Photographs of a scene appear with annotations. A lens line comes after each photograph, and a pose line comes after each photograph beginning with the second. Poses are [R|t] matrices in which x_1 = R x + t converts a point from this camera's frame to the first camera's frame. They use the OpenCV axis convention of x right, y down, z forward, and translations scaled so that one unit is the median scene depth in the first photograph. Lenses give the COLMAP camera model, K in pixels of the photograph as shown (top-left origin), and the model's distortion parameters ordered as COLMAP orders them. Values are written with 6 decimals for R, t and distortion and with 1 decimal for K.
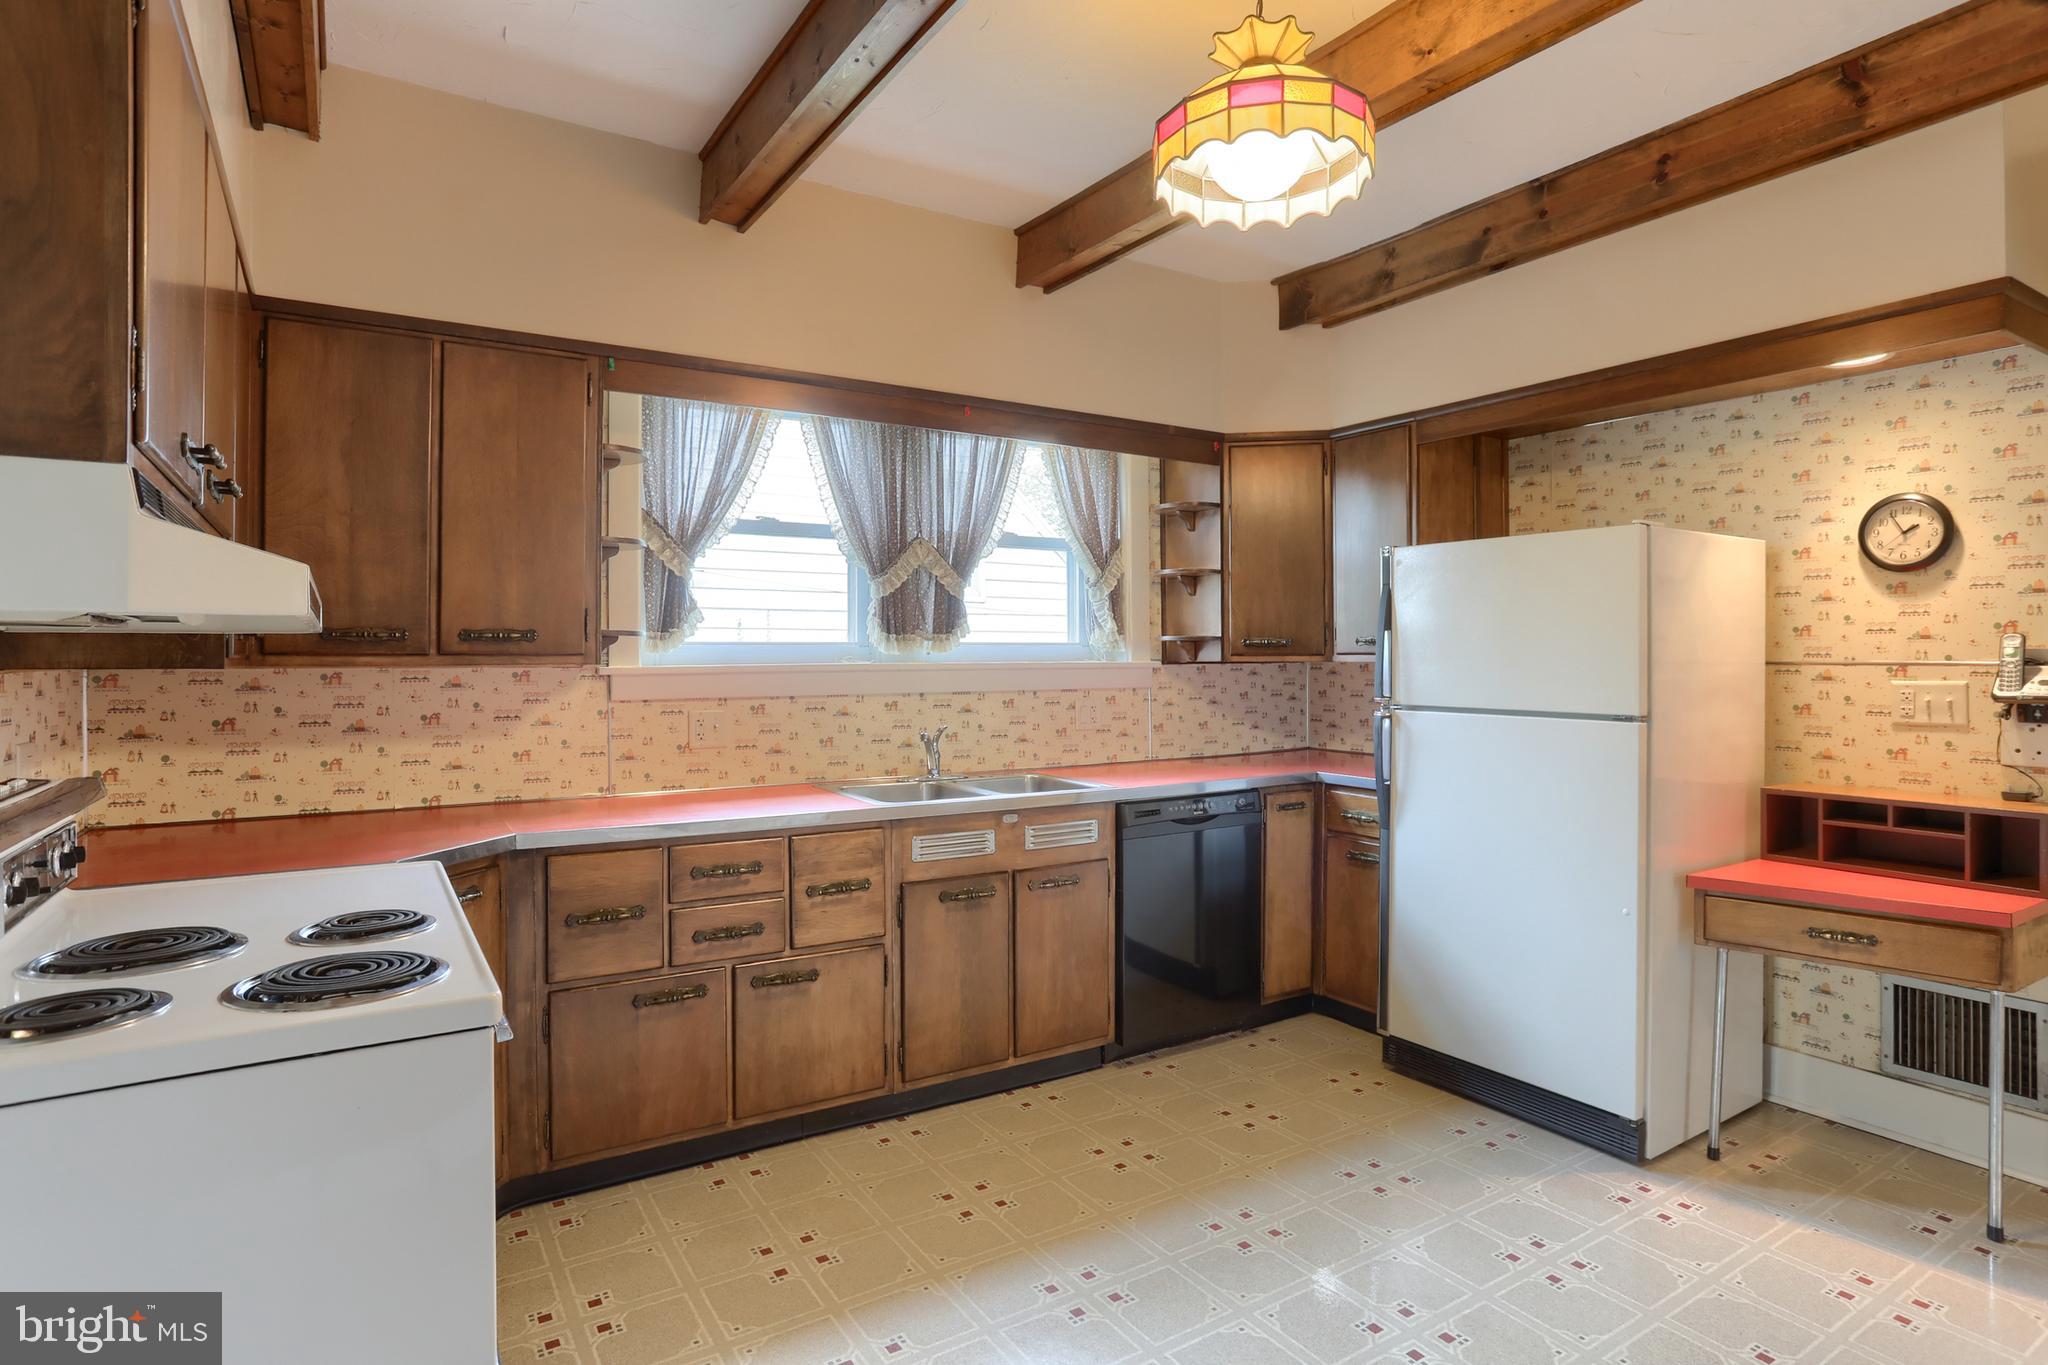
lens RADIAL K [[1075.9, 0, 1028.7], [0, 1075.9, 647.8], [0, 0, 1]] dist [-0.071491, 0.040614]
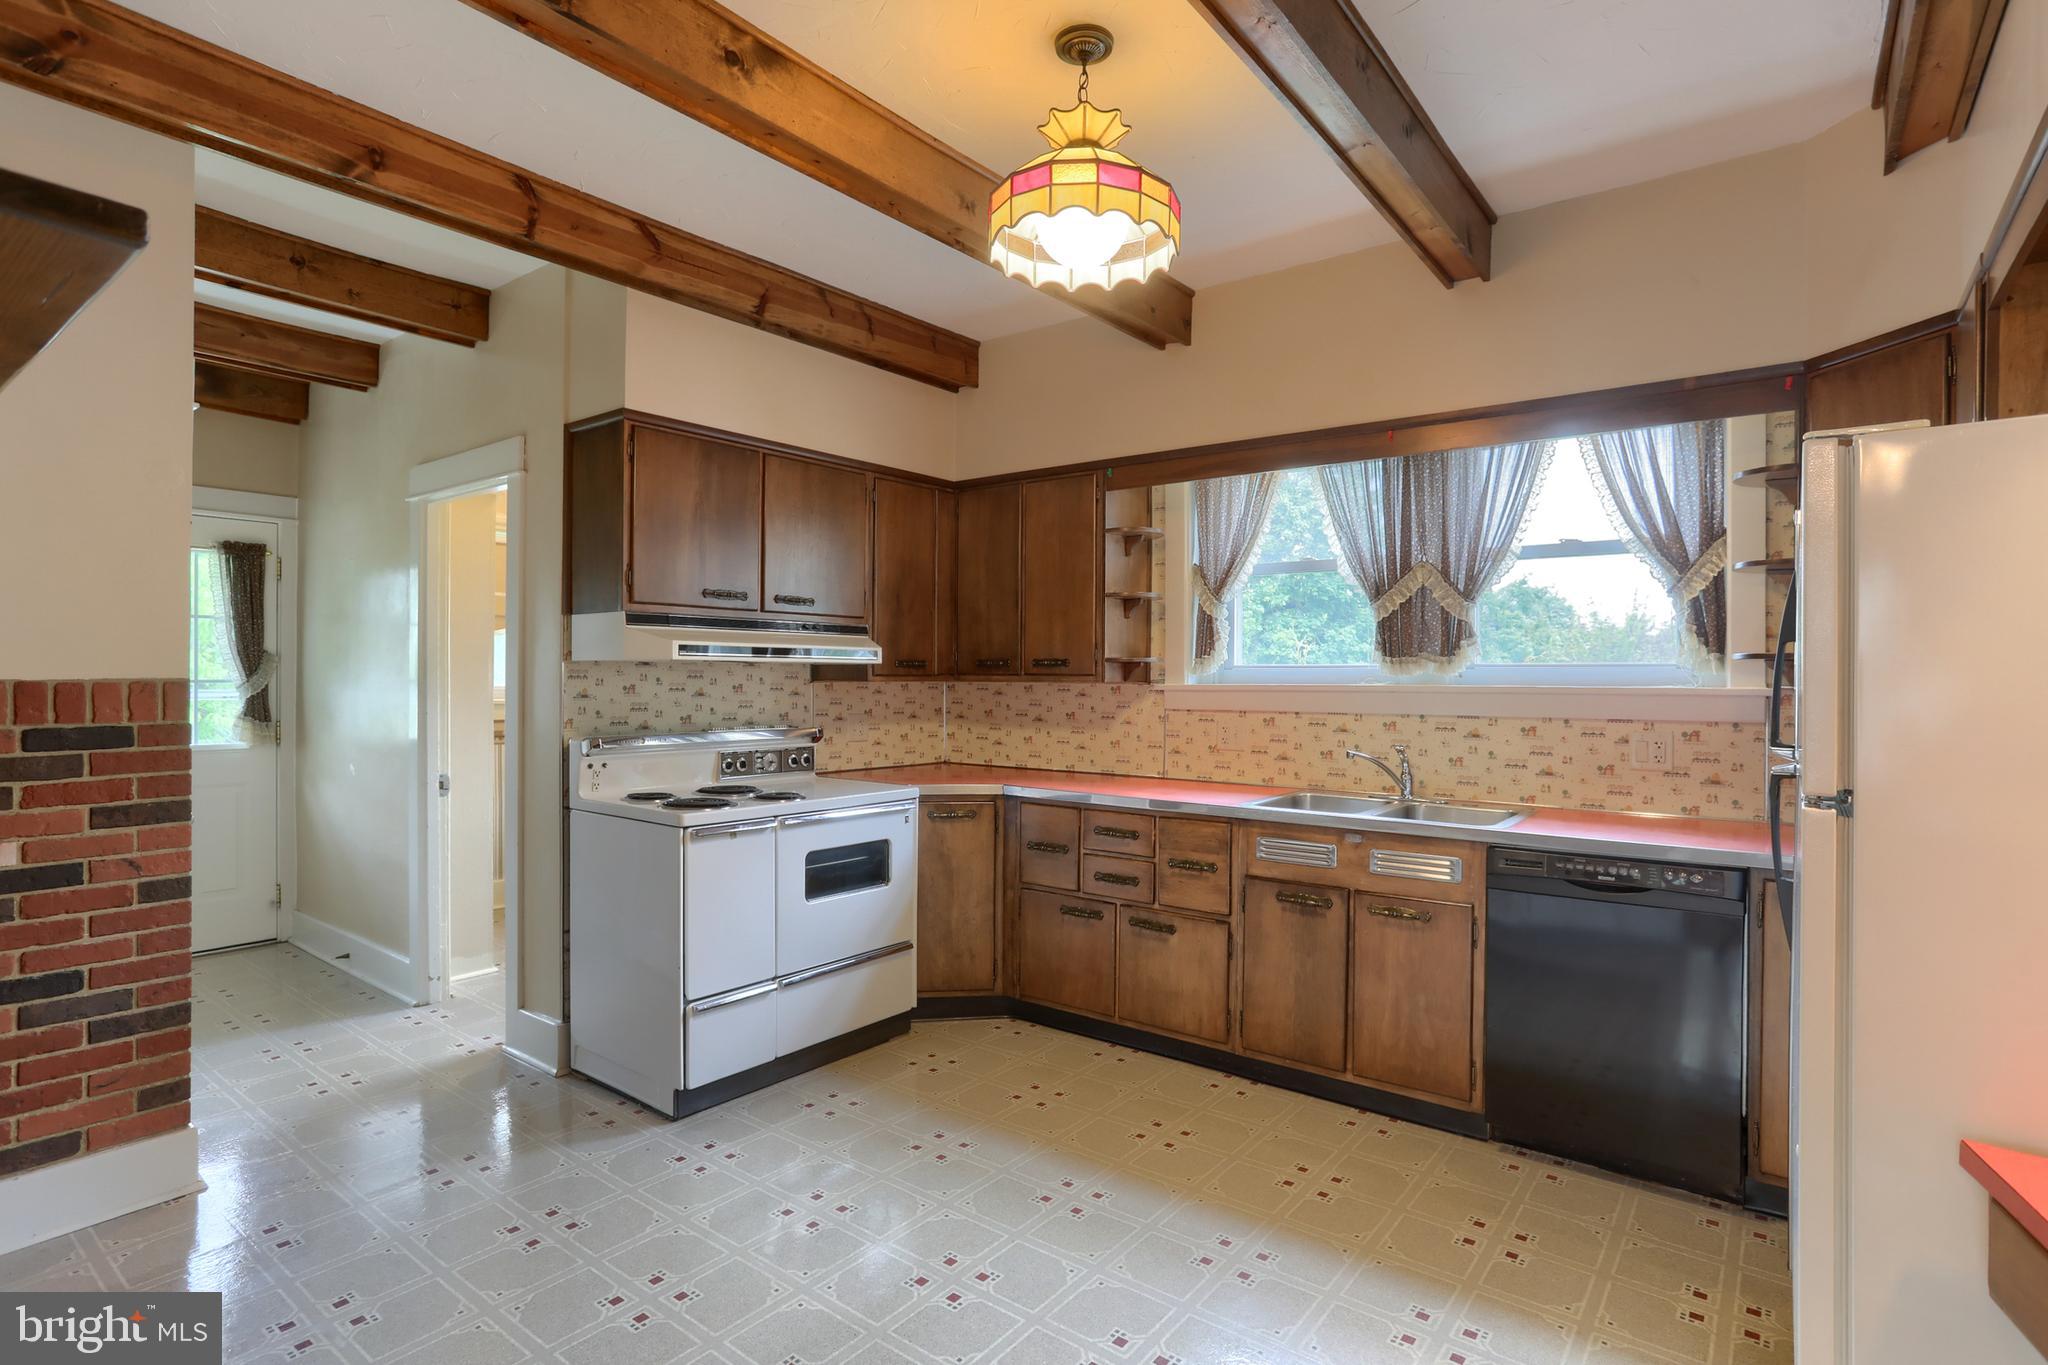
lens RADIAL K [[1029.1, 0, 1024.0], [0, 1029.1, 682.5], [0, 0, 1]] dist [-0.057656, 0.033925]
pose [[0.338107, 0.009670, -0.941058, 0.819461], [0.001543, 0.999940, 0.010829, 0.000932], [0.941106, -0.005113, 0.338072, 0.396555]]
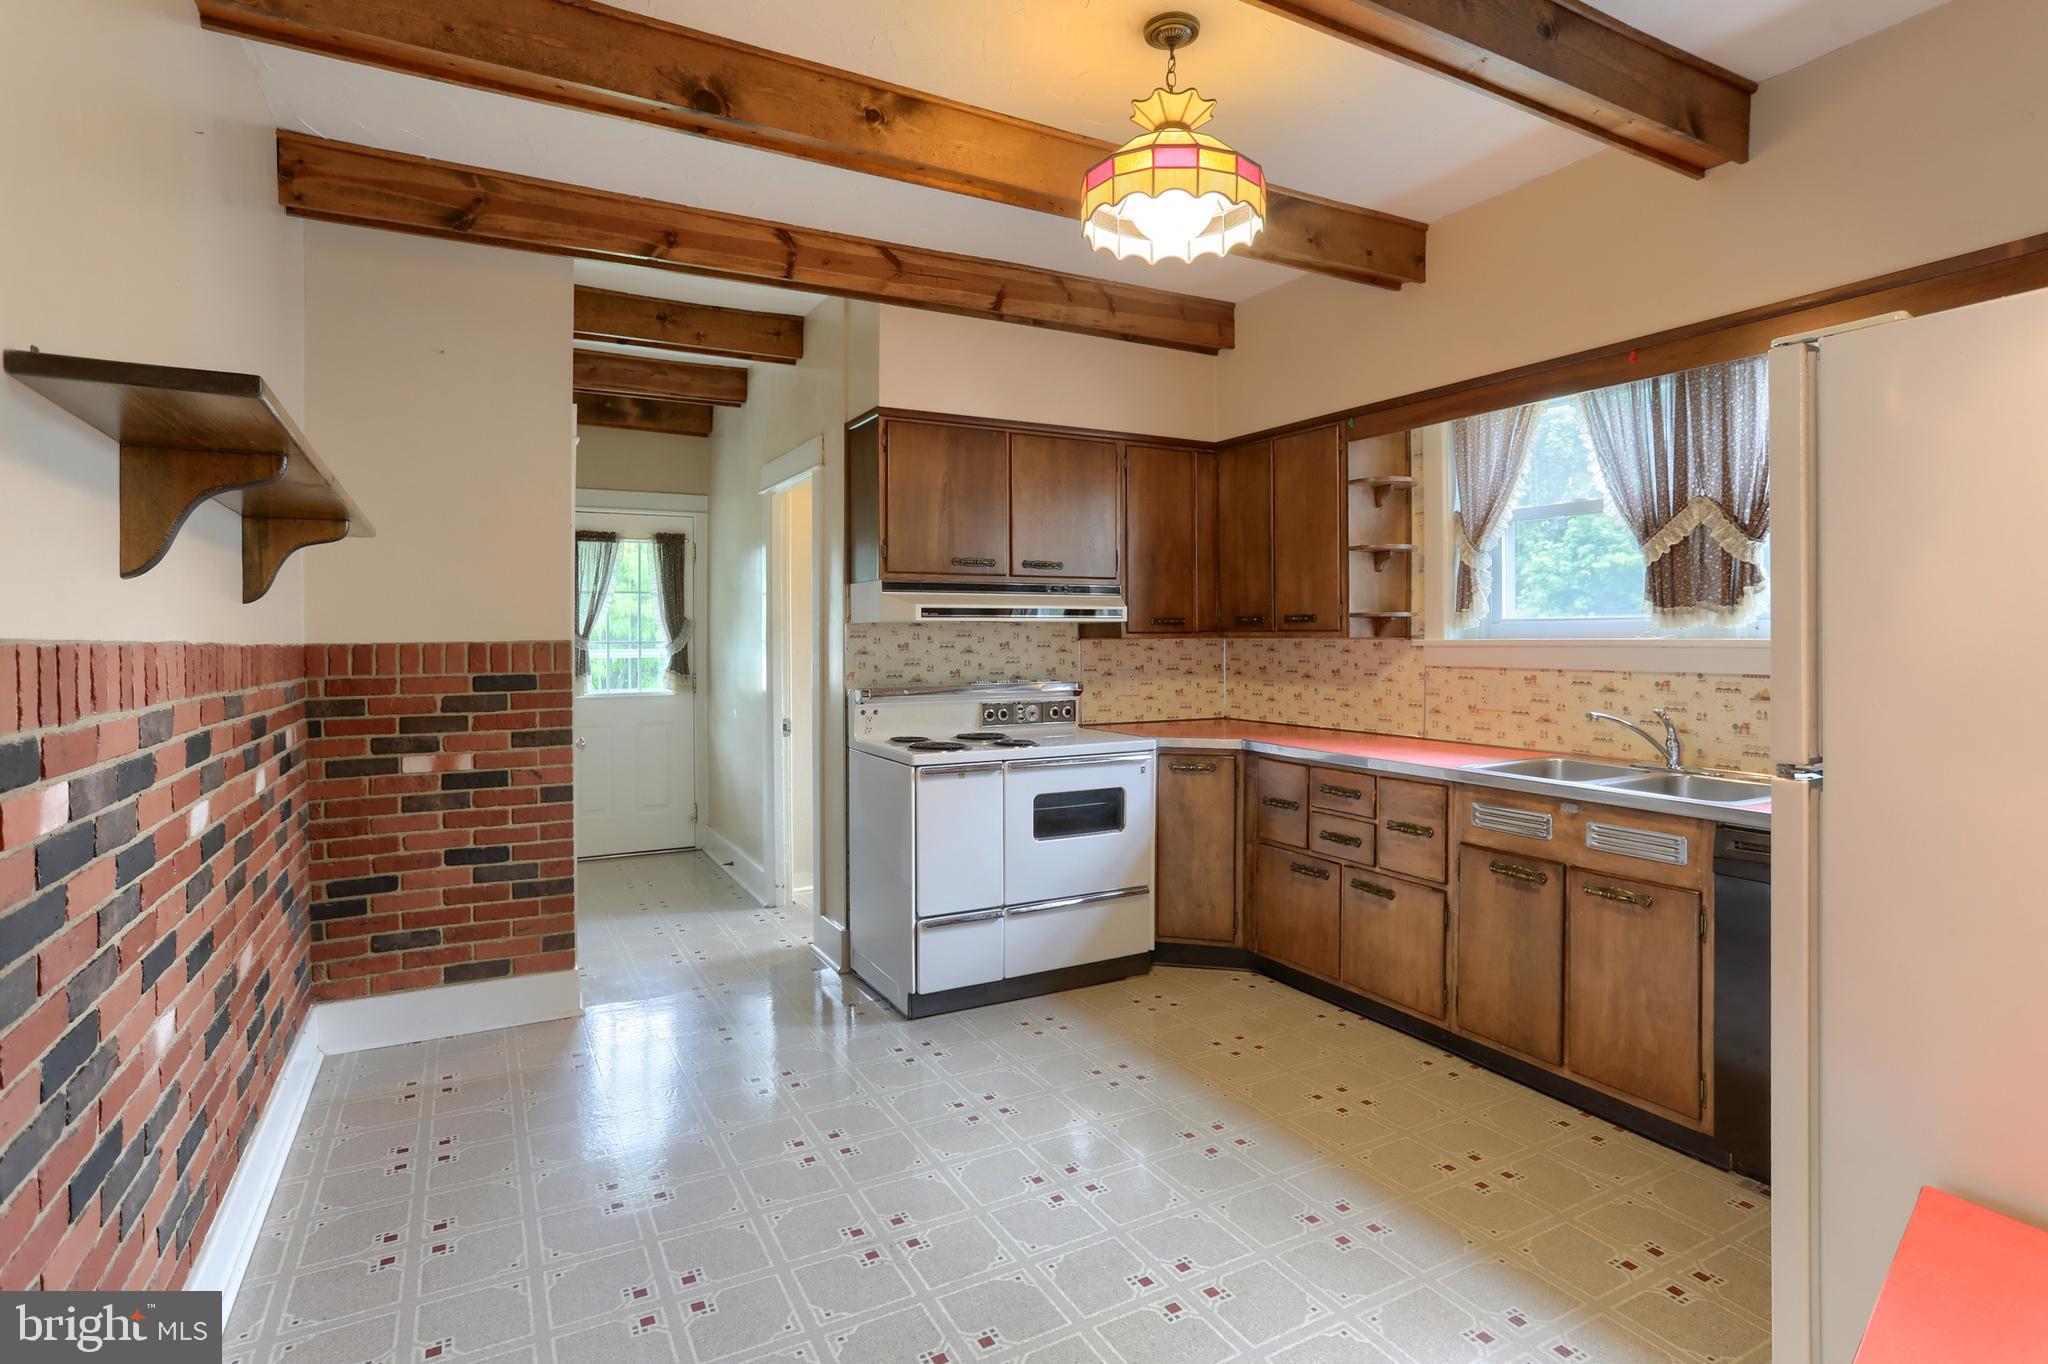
lens RADIAL K [[1035.6, 0, 1024.4], [0, 1035.6, 637.7], [0, 0, 1]] dist [-0.064620, 0.044539]
pose [[-0.067866, 0.006187, -0.997675, 0.921595], [0.012132, 0.999912, 0.005376, 0.002917], [0.997621, -0.011739, -0.067935, 0.620708]]
